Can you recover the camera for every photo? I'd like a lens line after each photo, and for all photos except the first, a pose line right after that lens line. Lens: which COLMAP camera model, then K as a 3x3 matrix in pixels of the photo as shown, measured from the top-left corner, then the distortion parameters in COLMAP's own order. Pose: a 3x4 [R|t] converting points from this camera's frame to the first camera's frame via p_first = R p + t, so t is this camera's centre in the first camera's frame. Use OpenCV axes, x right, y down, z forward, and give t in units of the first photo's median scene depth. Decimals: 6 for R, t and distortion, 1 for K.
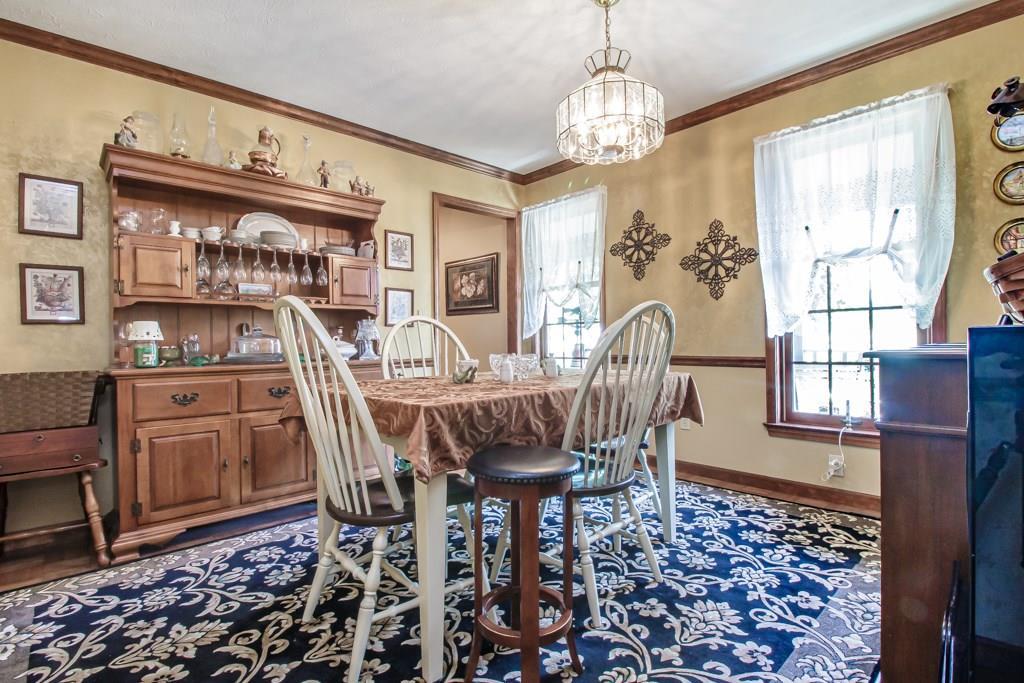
lens RADIAL K [[492.0, 0, 511.9], [0, 492.0, 342.2], [0, 0, 1]] dist [-0.000106, -0.000043]
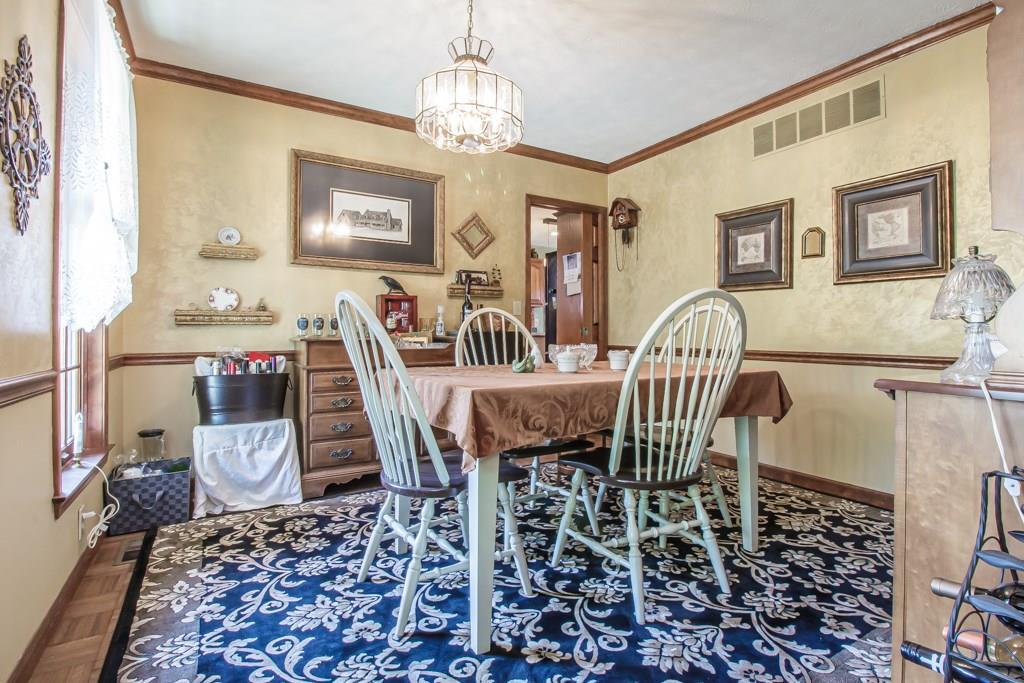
lens RADIAL K [[492.0, 0, 512.0], [0, 492.0, 336.3], [0, 0, 1]] dist [-0.000106, -0.000043]
pose [[-0.977633, 0.011385, 0.210012, -0.073317], [0.011781, 0.999930, 0.000636, 0.002568], [-0.209990, 0.003096, -0.977699, 1.764680]]
